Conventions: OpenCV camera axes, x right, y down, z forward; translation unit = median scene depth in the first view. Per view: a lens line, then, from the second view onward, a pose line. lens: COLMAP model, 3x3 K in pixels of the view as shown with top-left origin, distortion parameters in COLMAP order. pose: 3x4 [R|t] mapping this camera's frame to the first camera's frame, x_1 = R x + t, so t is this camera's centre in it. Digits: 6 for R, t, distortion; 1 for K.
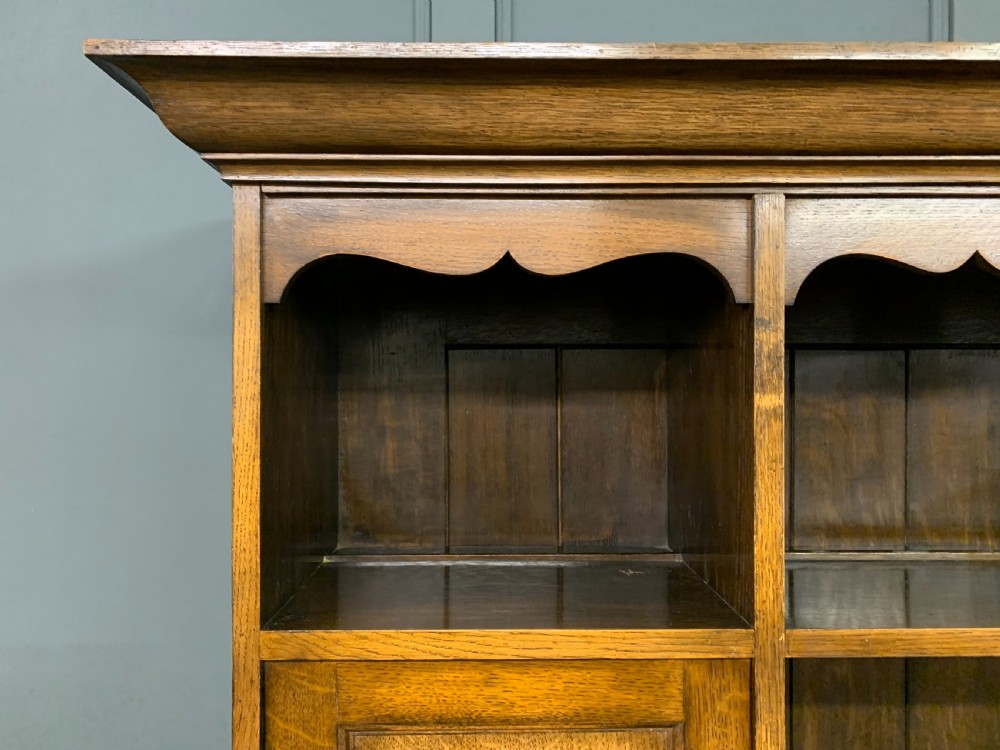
lens RADIAL K [[770.0, 0, 500.7], [0, 770.0, 384.5], [0, 0, 1]] dist [0.038247, -0.035206]
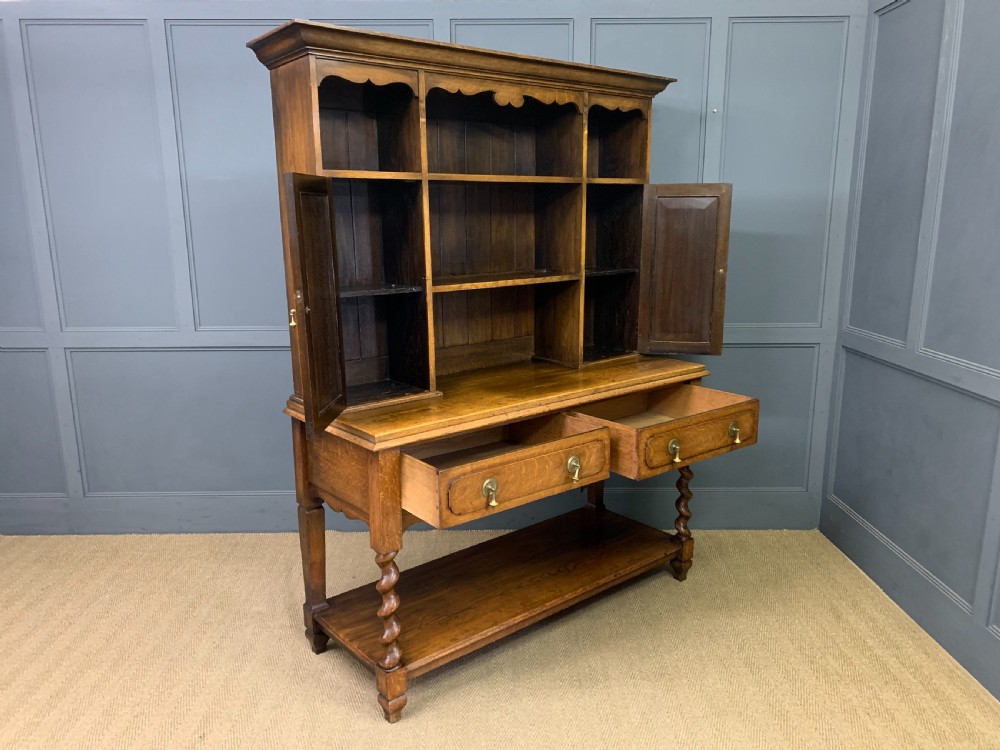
lens RADIAL K [[770.0, 0, 496.4], [0, 770.0, 384.0], [0, 0, 1]] dist [0.038247, -0.035206]
pose [[0.780350, -0.142959, 0.608783, -2.252117], [0.020464, 0.978835, 0.203625, 0.608940], [-0.625008, -0.146441, 0.766760, -2.907363]]
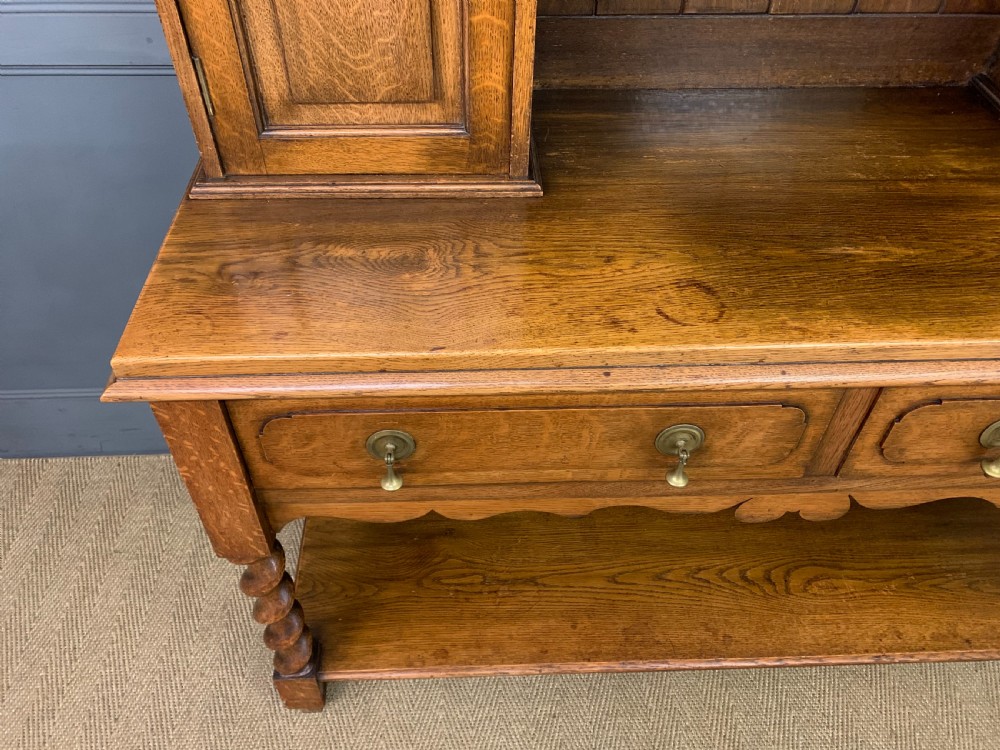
lens RADIAL K [[770.0, 0, 493.8], [0, 770.0, 380.8], [0, 0, 1]] dist [0.038247, -0.035206]
pose [[0.999493, -0.007664, 0.030910, 0.239859], [-0.016602, 0.702856, 0.711138, 0.718610], [-0.027176, -0.711290, 0.702373, -0.523449]]
